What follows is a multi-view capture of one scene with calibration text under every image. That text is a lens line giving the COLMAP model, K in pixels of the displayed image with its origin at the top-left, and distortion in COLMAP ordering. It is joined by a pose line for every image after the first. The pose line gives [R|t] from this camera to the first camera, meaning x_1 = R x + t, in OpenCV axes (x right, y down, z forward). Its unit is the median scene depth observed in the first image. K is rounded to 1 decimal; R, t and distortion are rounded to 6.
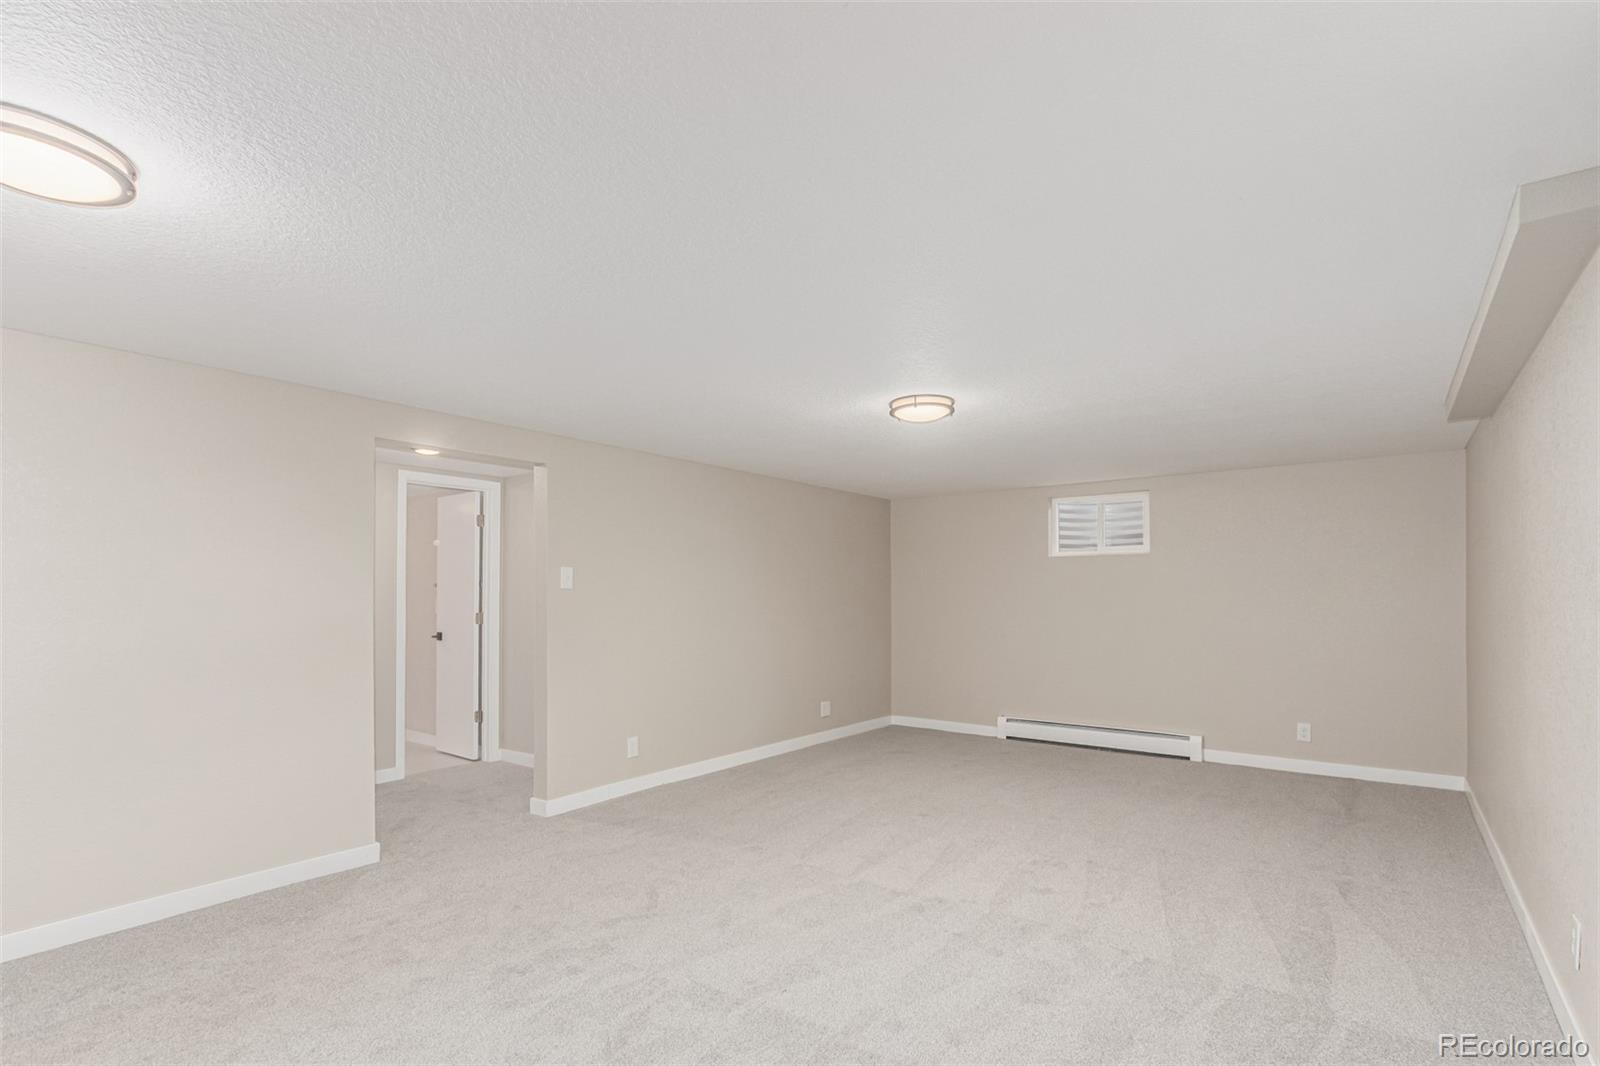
lens RADIAL K [[747.8, 0, 801.6], [0, 747.8, 599.1], [0, 0, 1]] dist [-0.002842, -0.000193]
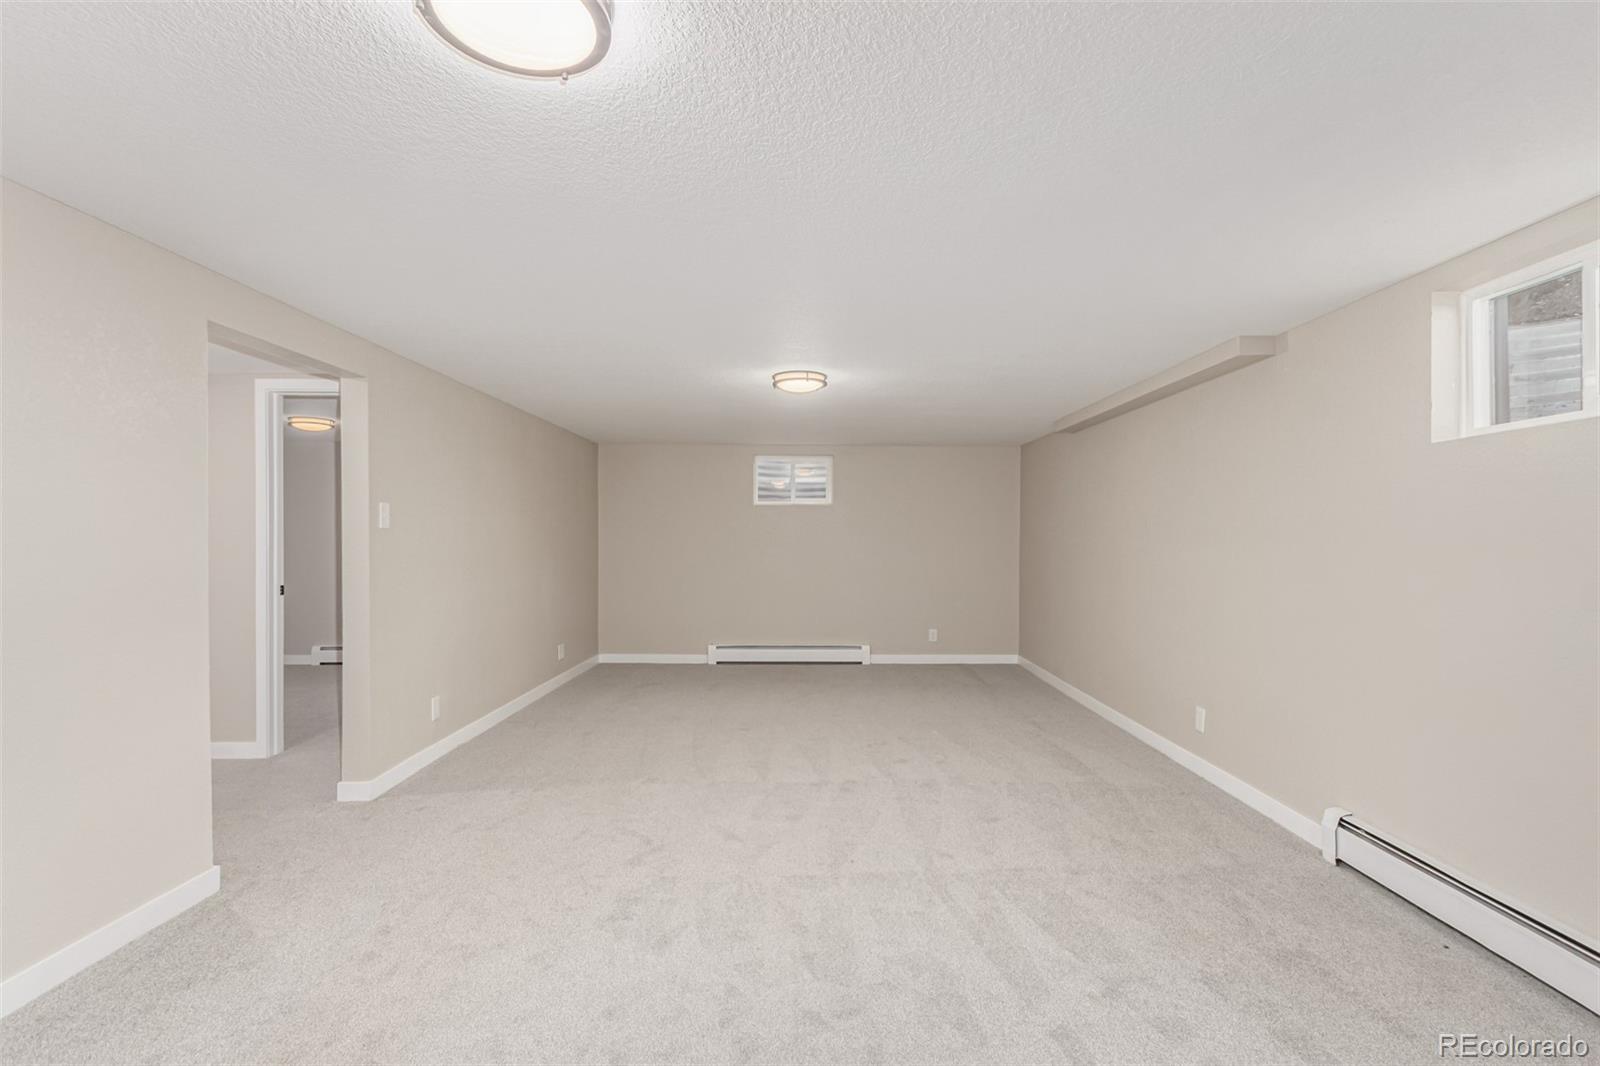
lens RADIAL K [[735.0, 0, 801.3], [0, 735.0, 550.7], [0, 0, 1]] dist [0.001231, 0.000063]
pose [[0.798691, -0.007853, 0.601690, -0.419094], [-0.000350, 0.999909, 0.013516, -0.000892], [-0.601741, -0.011006, 0.798615, 0.046460]]
